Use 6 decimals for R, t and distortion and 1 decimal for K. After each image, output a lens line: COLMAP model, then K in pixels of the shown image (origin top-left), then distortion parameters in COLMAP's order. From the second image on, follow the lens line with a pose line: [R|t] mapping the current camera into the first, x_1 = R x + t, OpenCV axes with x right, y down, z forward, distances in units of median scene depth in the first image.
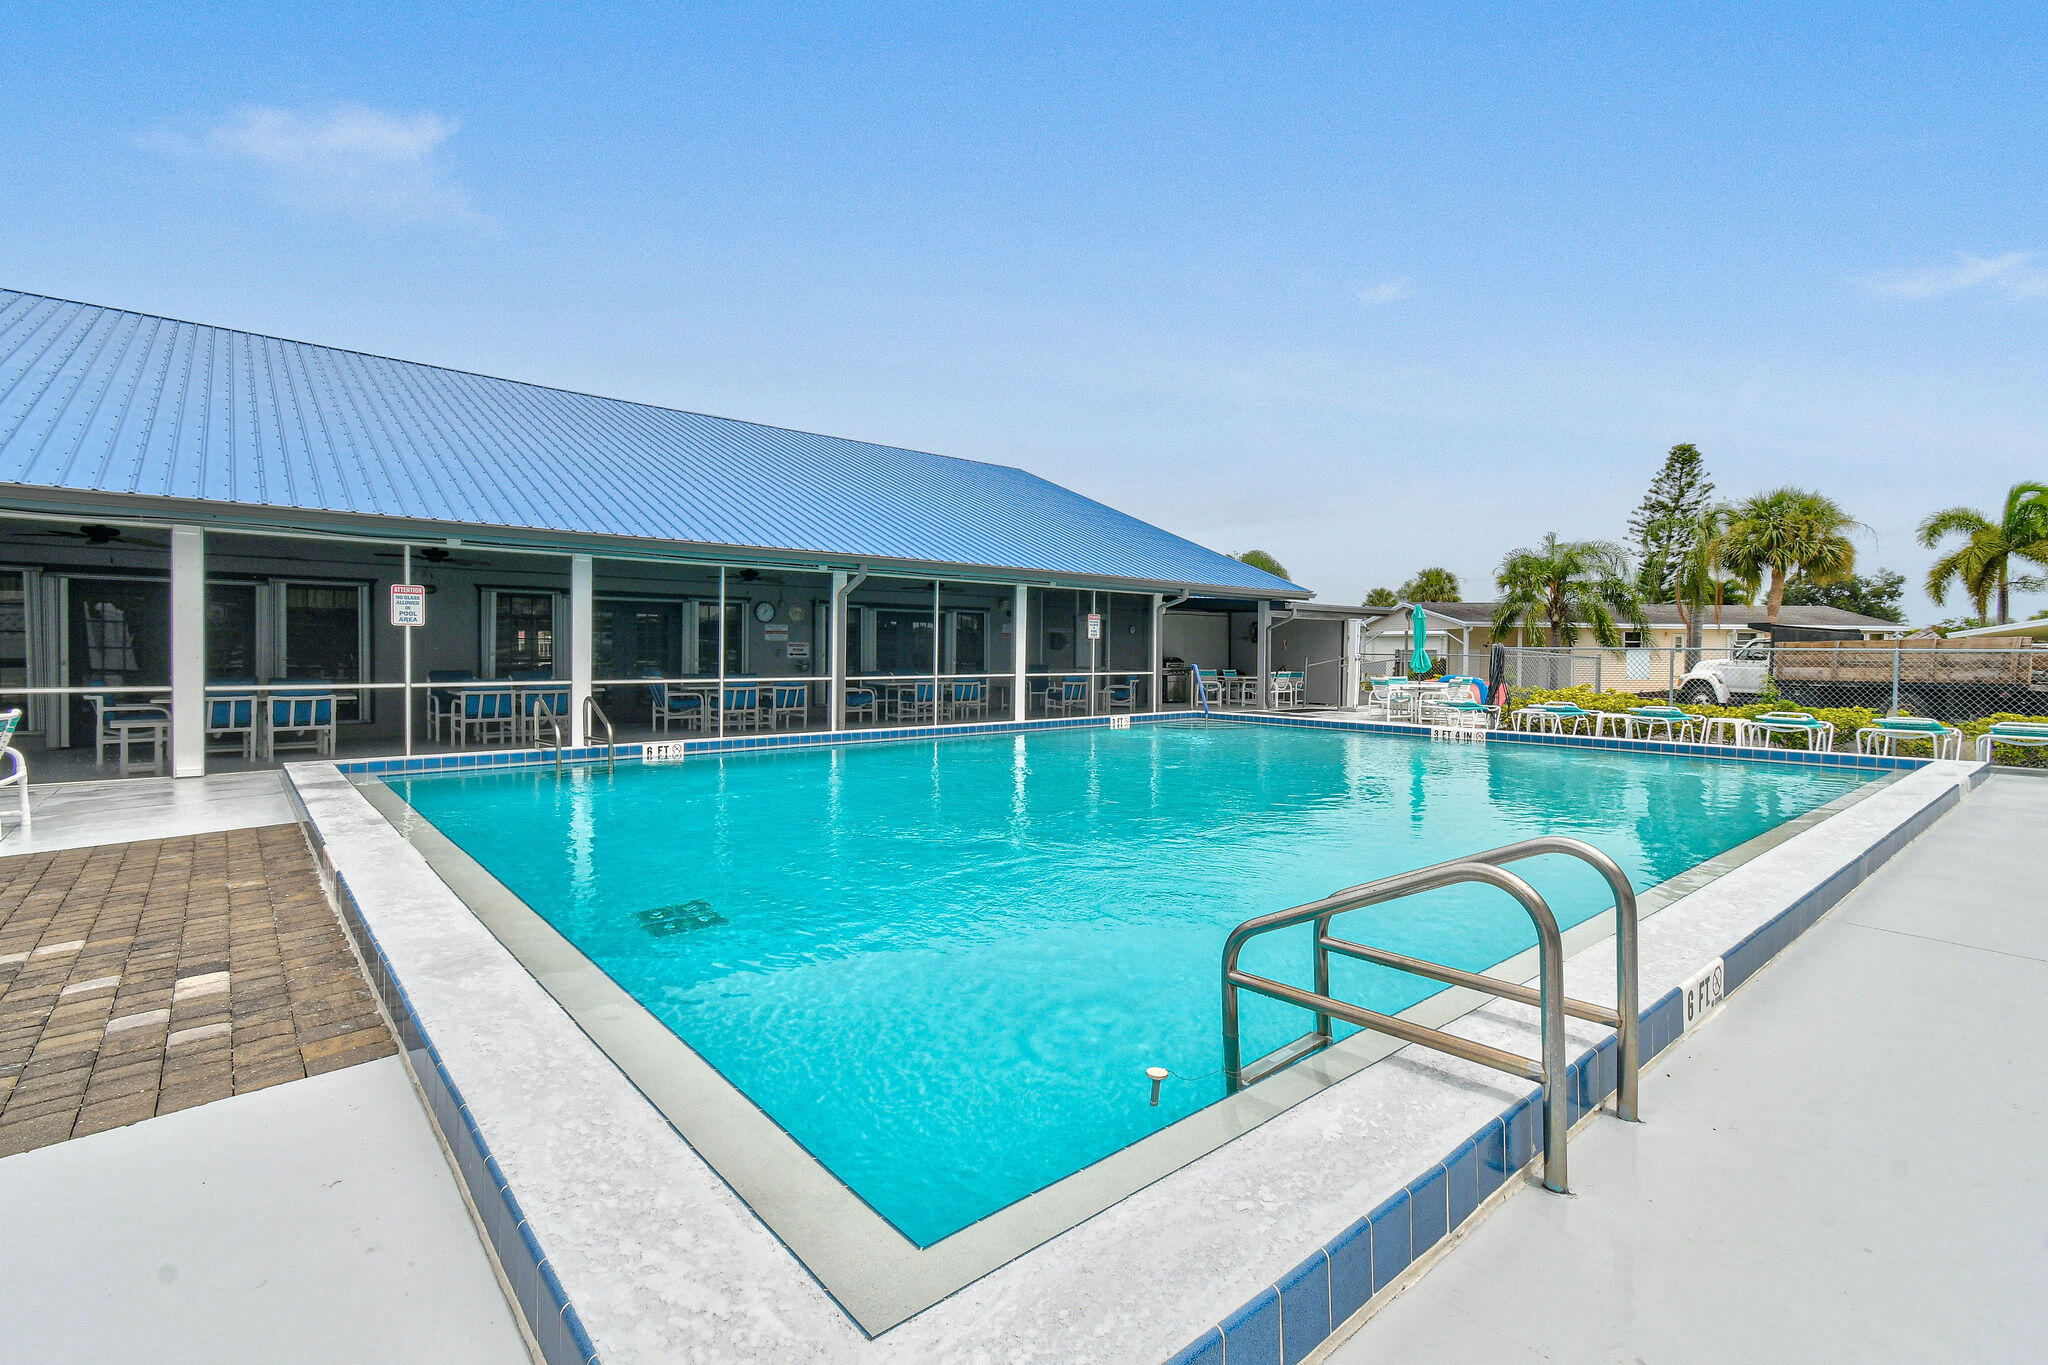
lens RADIAL K [[891.9, 0, 987.8], [0, 891.9, 674.7], [0, 0, 1]] dist [0.001355, 0.000380]
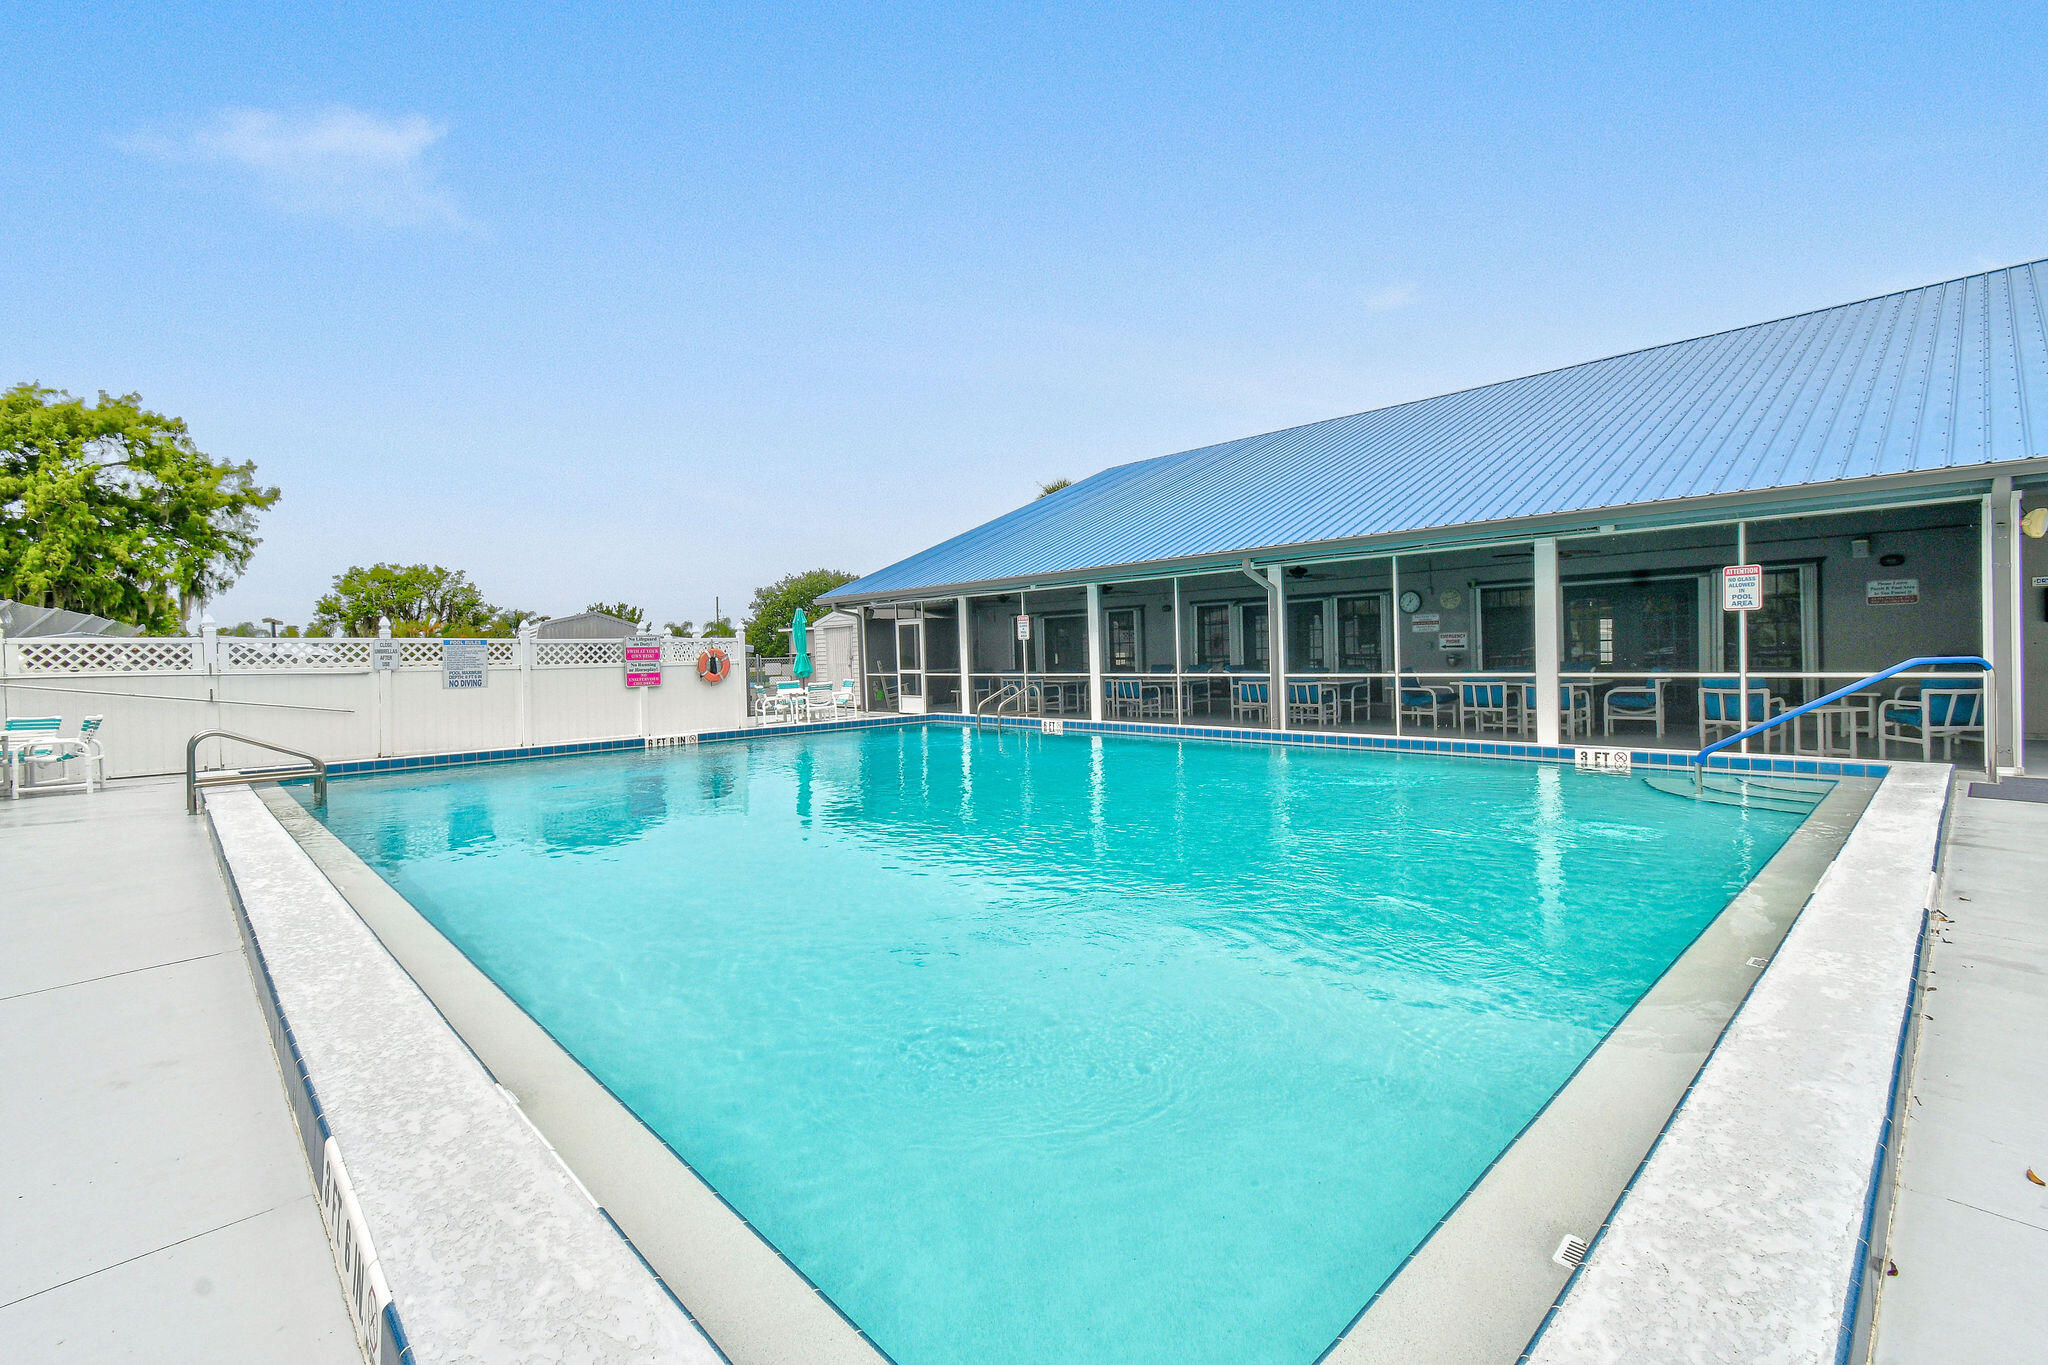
lens RADIAL K [[893.5, 0, 979.3], [0, 893.5, 649.9], [0, 0, 1]] dist [0.000860, -0.007836]
pose [[0.042974, -0.011017, -0.999015, 0.728353], [-0.000828, 0.999938, -0.011063, -0.011354], [0.999076, 0.001302, 0.042962, 0.587564]]
